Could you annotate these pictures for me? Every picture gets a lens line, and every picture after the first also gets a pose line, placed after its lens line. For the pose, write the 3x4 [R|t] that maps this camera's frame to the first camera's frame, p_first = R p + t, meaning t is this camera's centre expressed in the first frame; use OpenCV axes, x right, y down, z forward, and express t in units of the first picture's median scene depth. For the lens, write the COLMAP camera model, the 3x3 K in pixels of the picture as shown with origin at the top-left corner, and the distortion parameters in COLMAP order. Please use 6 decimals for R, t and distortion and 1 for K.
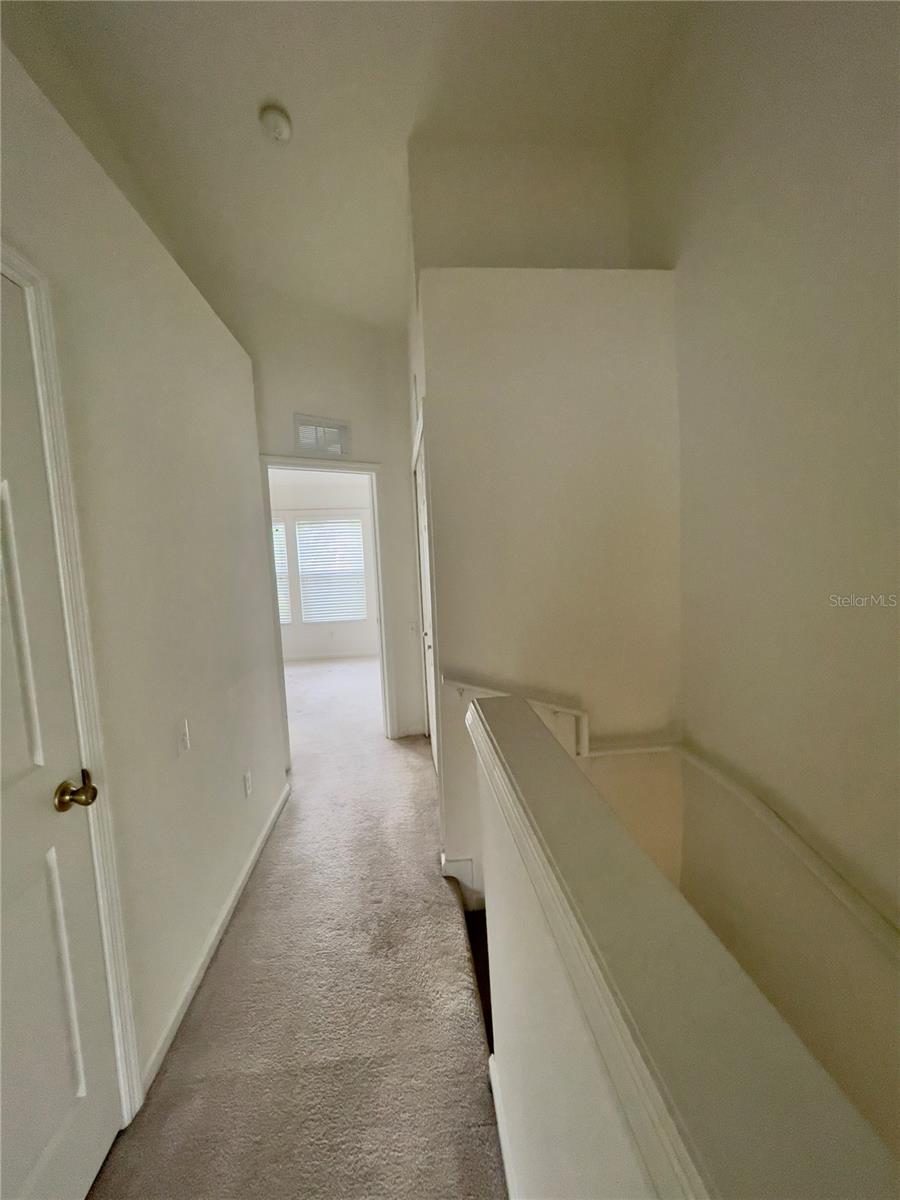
lens RADIAL K [[481.0, 0, 453.3], [0, 481.0, 595.4], [0, 0, 1]] dist [0.000145, -0.000148]
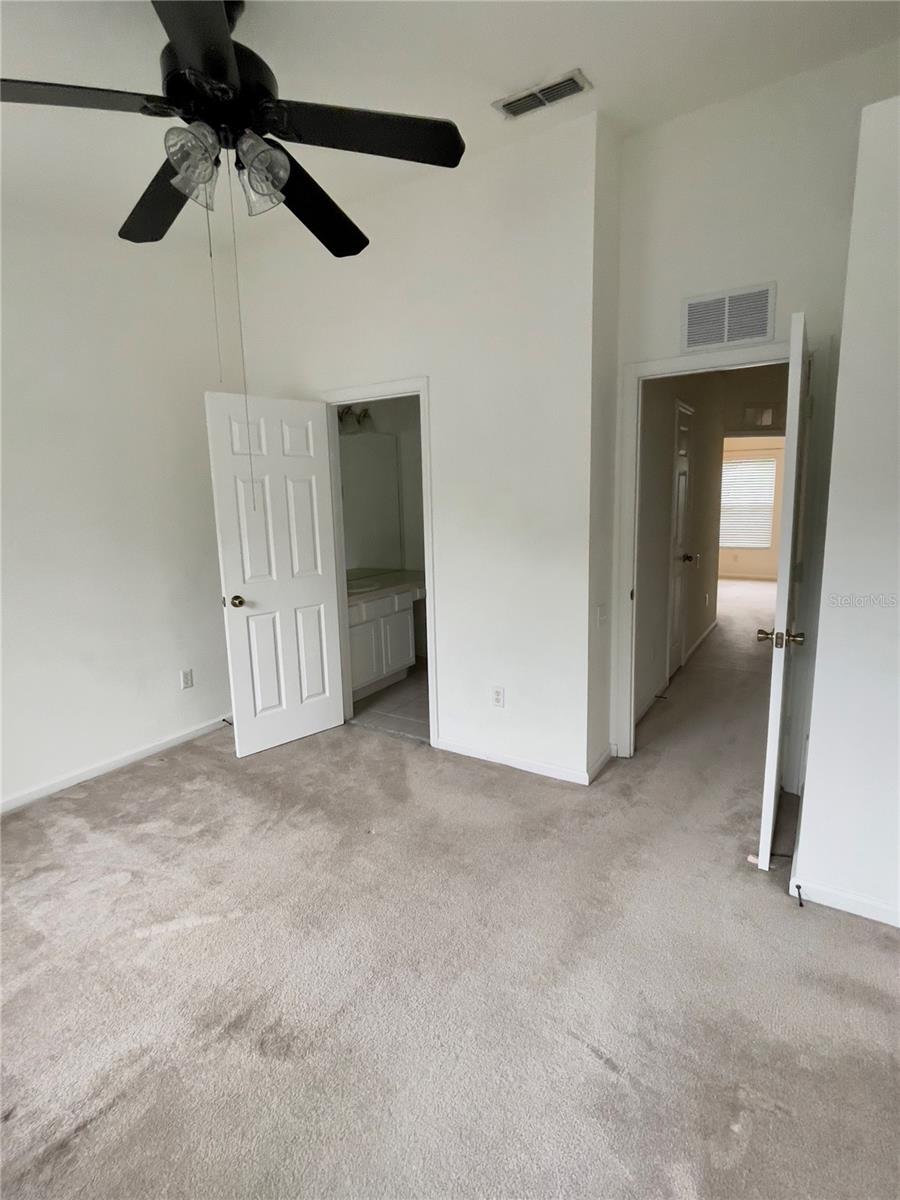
lens RADIAL K [[597.2, 0, 449.4], [0, 597.2, 593.7], [0, 0, 1]] dist [-0.001666, -0.002095]
pose [[0.792731, 0.126659, -0.596268, 0.148136], [-0.077641, 0.991188, 0.107324, 0.112653], [0.604607, -0.038784, 0.795579, -1.121226]]
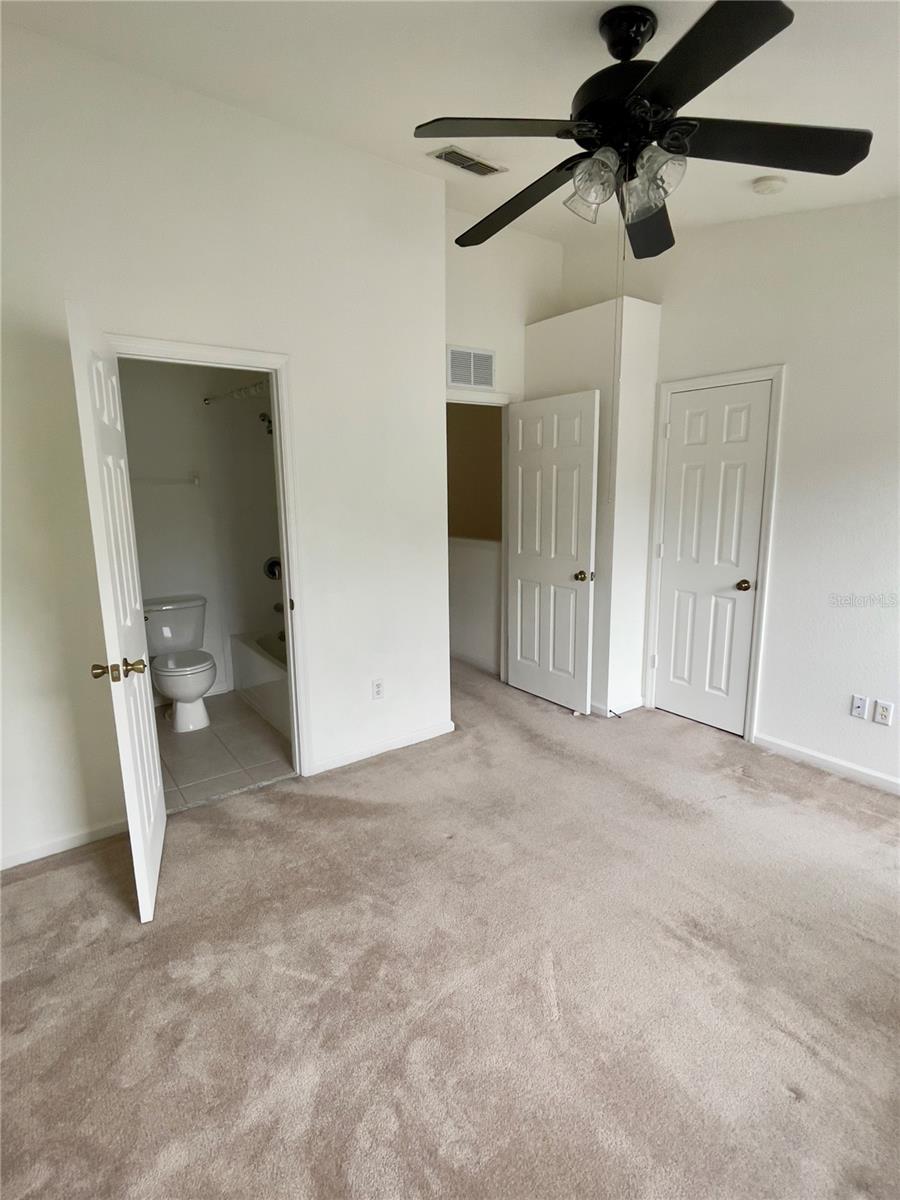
lens RADIAL K [[597.2, 0, 449.4], [0, 597.2, 593.7], [0, 0, 1]] dist [-0.001666, -0.002095]
pose [[0.855017, -0.054281, 0.515752, -0.680953], [0.024279, 0.997607, 0.064743, 0.153921], [-0.518032, -0.042835, 0.854288, -1.204404]]
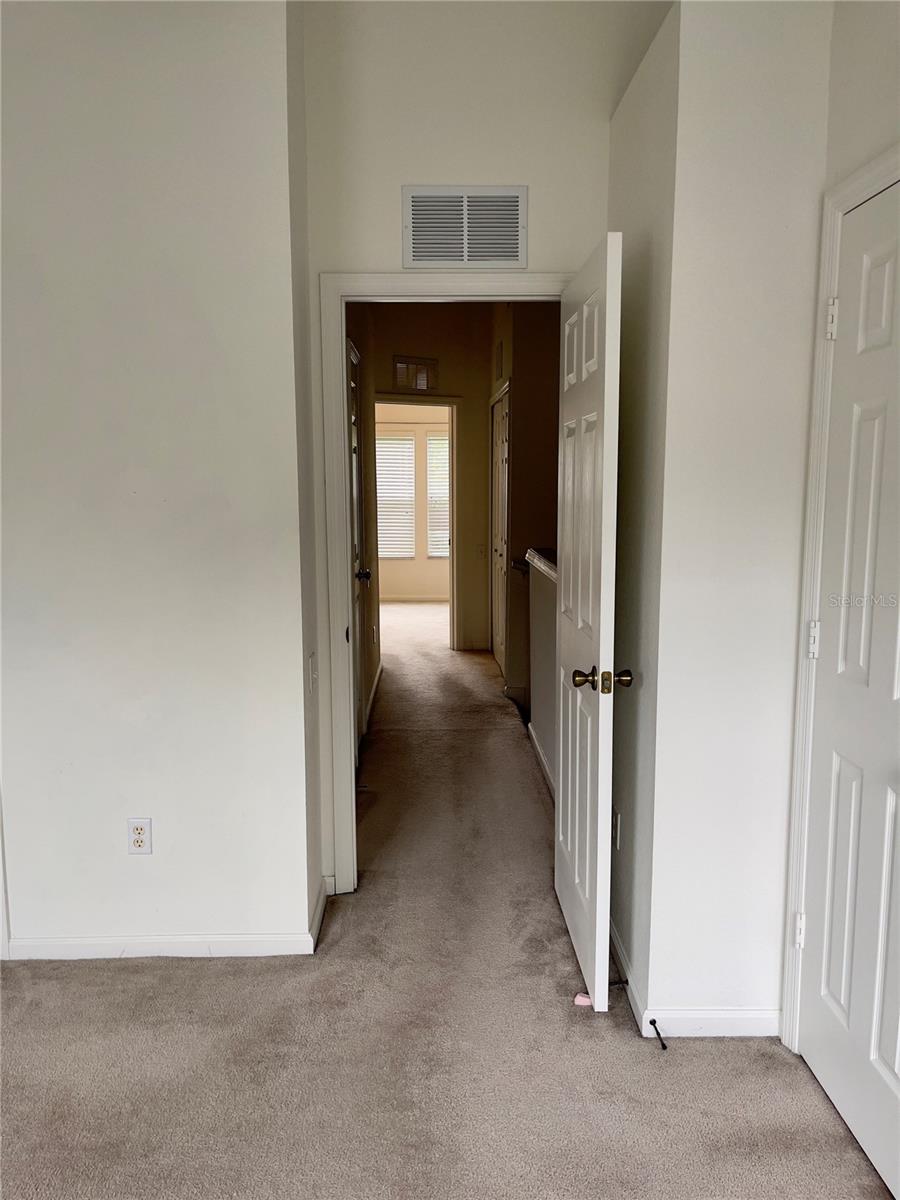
lens RADIAL K [[914.7, 0, 453.7], [0, 914.7, 603.4], [0, 0, 1]] dist [0.082176, -0.093922]
pose [[0.996456, 0.054257, -0.064270, -0.009285], [-0.052061, 0.998018, 0.035363, 0.122264], [0.066062, -0.031892, 0.997306, -1.115026]]
